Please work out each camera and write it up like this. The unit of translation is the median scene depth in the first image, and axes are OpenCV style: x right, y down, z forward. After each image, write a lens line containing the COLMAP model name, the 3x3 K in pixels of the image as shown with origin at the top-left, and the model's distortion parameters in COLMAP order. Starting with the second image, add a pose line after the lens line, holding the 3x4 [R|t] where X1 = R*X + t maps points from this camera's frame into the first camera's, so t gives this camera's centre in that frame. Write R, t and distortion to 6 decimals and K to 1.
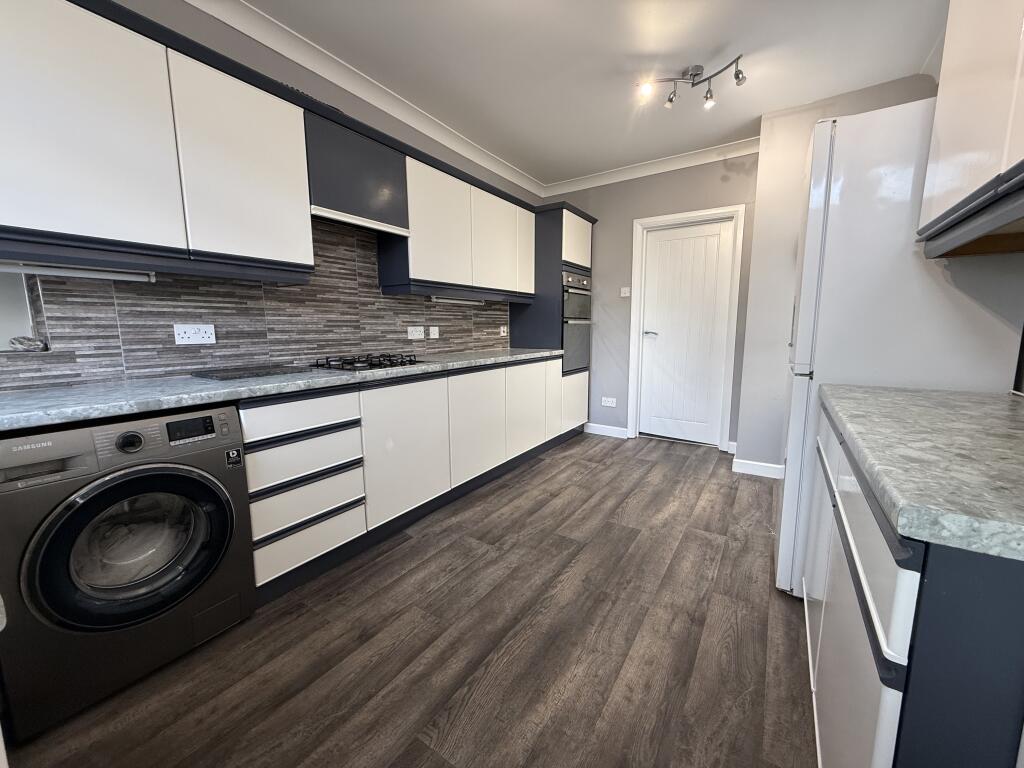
lens RADIAL K [[405.1, 0, 507.1], [0, 405.1, 382.6], [0, 0, 1]] dist [0.001576, -0.000576]
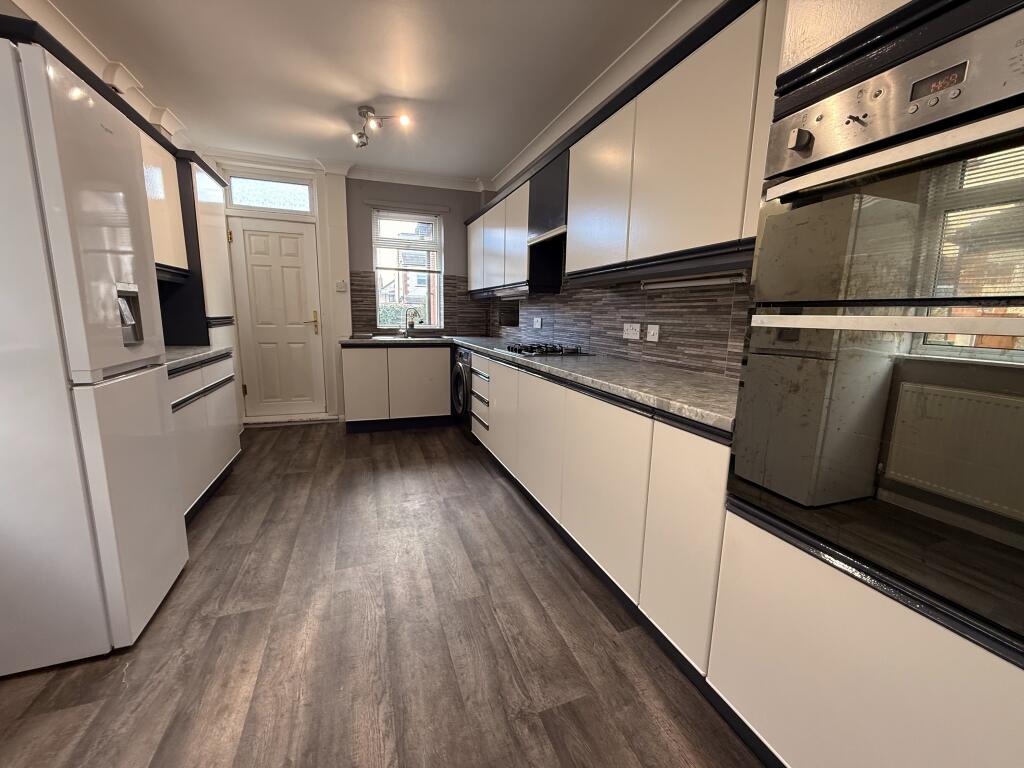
lens RADIAL K [[405.1, 0, 505.8], [0, 405.1, 383.4], [0, 0, 1]] dist [0.001576, -0.000576]
pose [[-0.594939, 0.121538, -0.794529, 0.594354], [-0.133860, 0.959715, 0.247040, -0.196793], [0.792546, 0.253330, -0.554703, 1.327207]]
